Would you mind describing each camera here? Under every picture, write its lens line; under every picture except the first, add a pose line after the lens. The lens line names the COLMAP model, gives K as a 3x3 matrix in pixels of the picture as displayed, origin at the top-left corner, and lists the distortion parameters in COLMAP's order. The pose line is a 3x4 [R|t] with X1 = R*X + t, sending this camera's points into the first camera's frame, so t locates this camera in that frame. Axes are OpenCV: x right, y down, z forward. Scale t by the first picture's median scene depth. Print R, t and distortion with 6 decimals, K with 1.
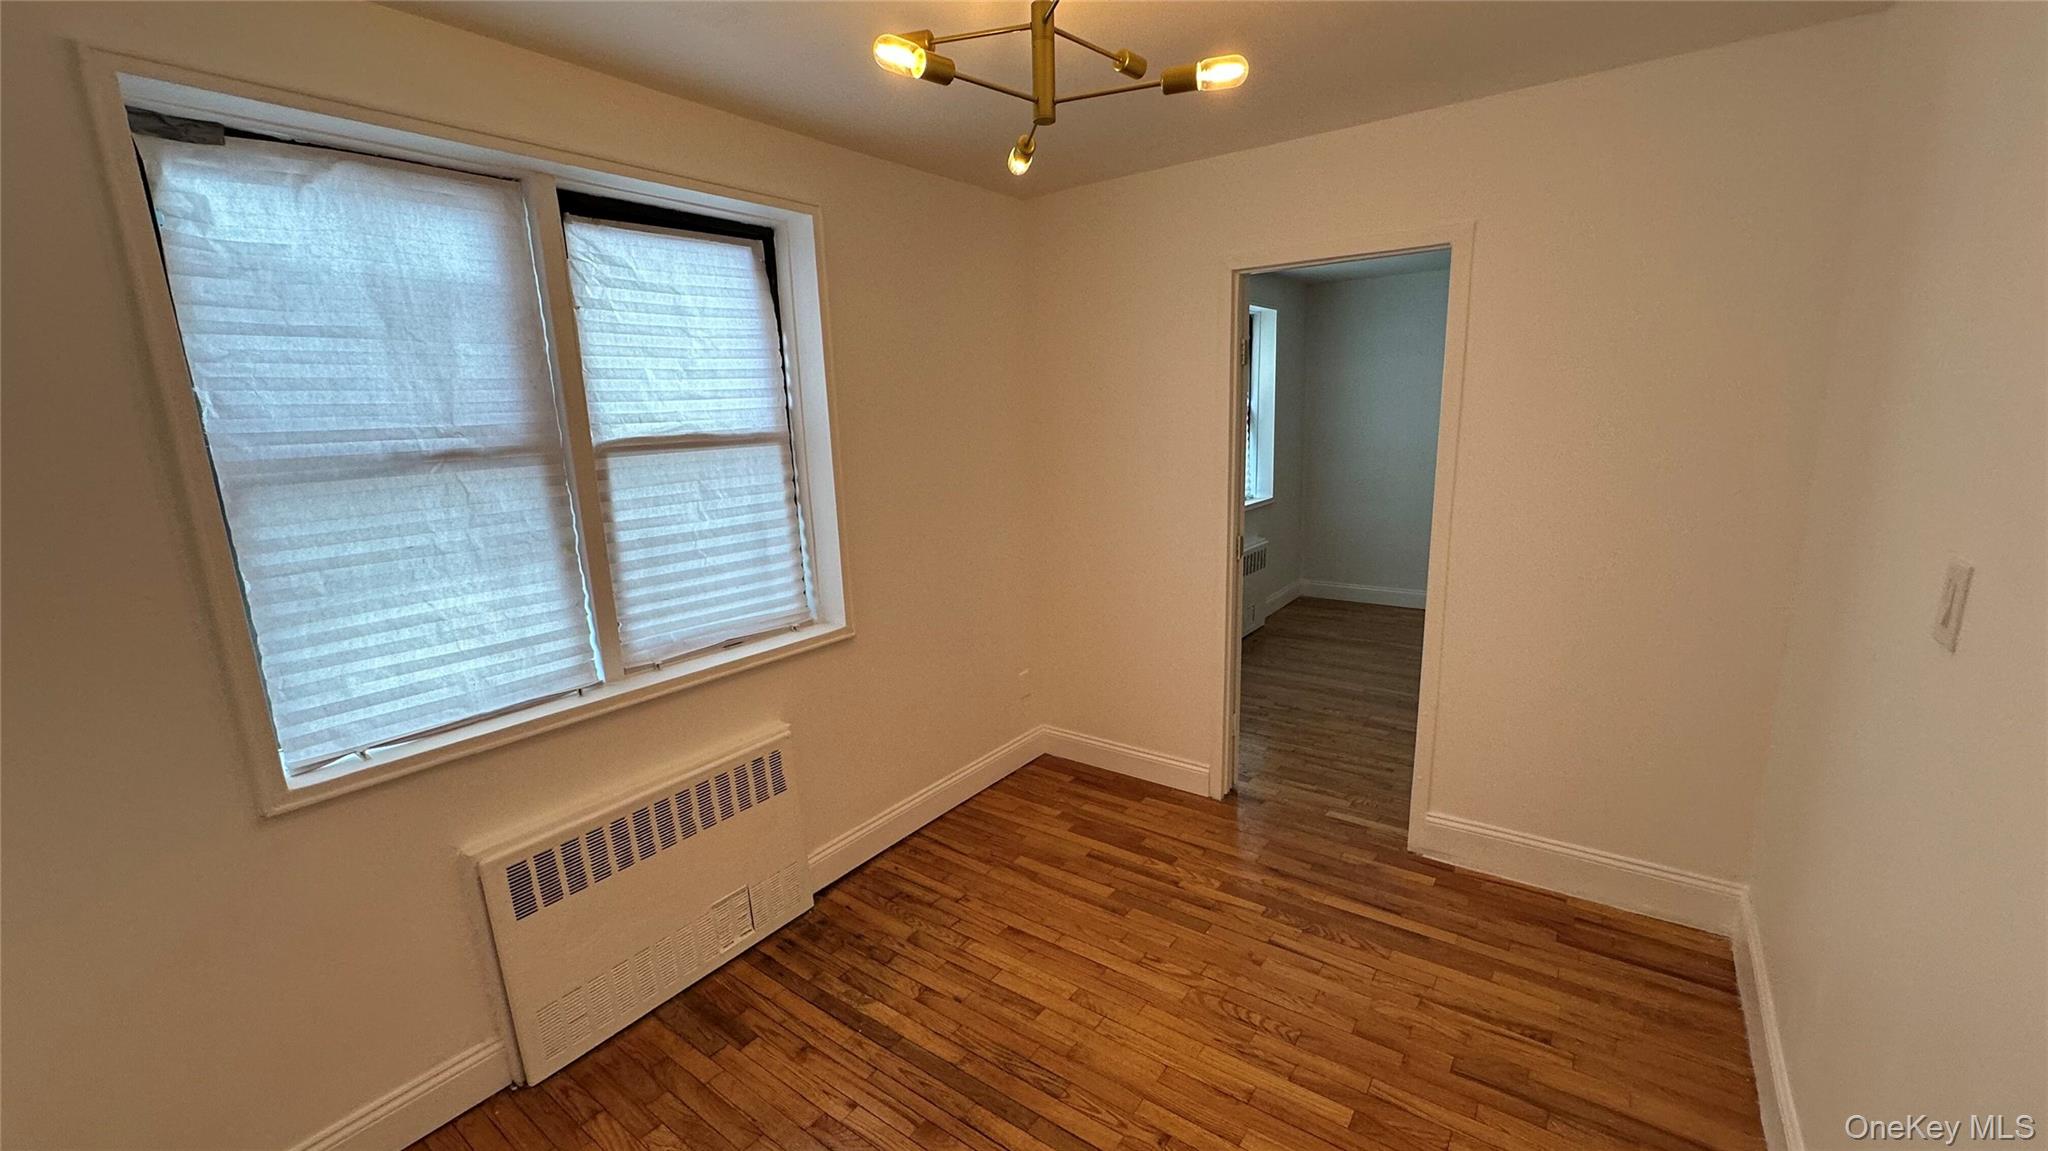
lens RADIAL K [[818.8, 0, 1023.5], [0, 818.8, 581.3], [0, 0, 1]] dist [-0.001219, 0.000172]
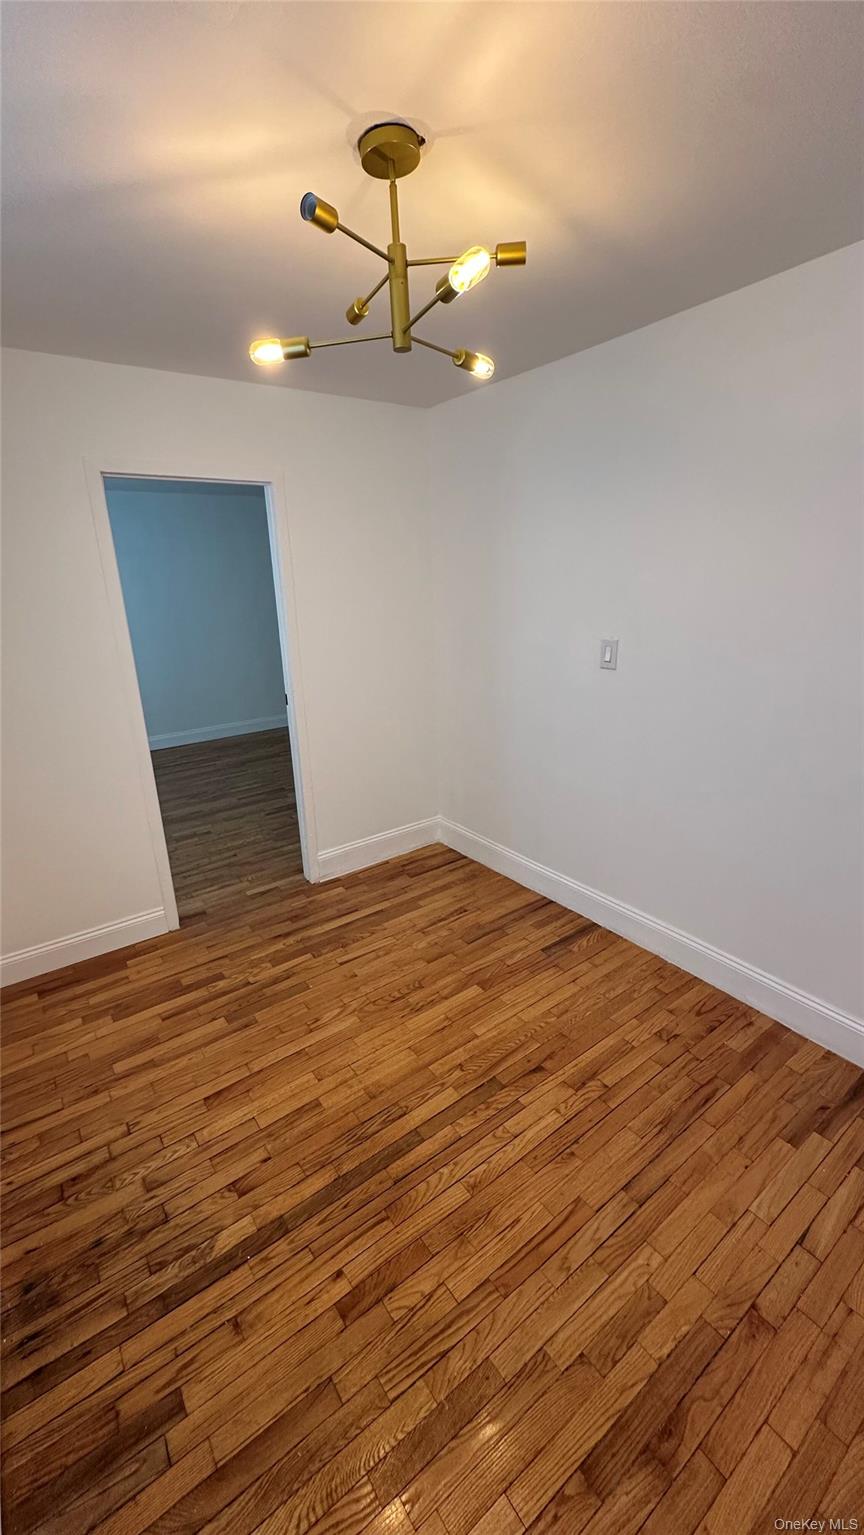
lens RADIAL K [[613.7, 0, 429.7], [0, 613.7, 770.5], [0, 0, 1]] dist [-0.001219, 0.000172]
pose [[0.303925, -0.267355, 0.914413, -0.587811], [0.221442, 0.953353, 0.205139, -0.083370], [-0.926603, 0.140142, 0.348951, 0.439882]]
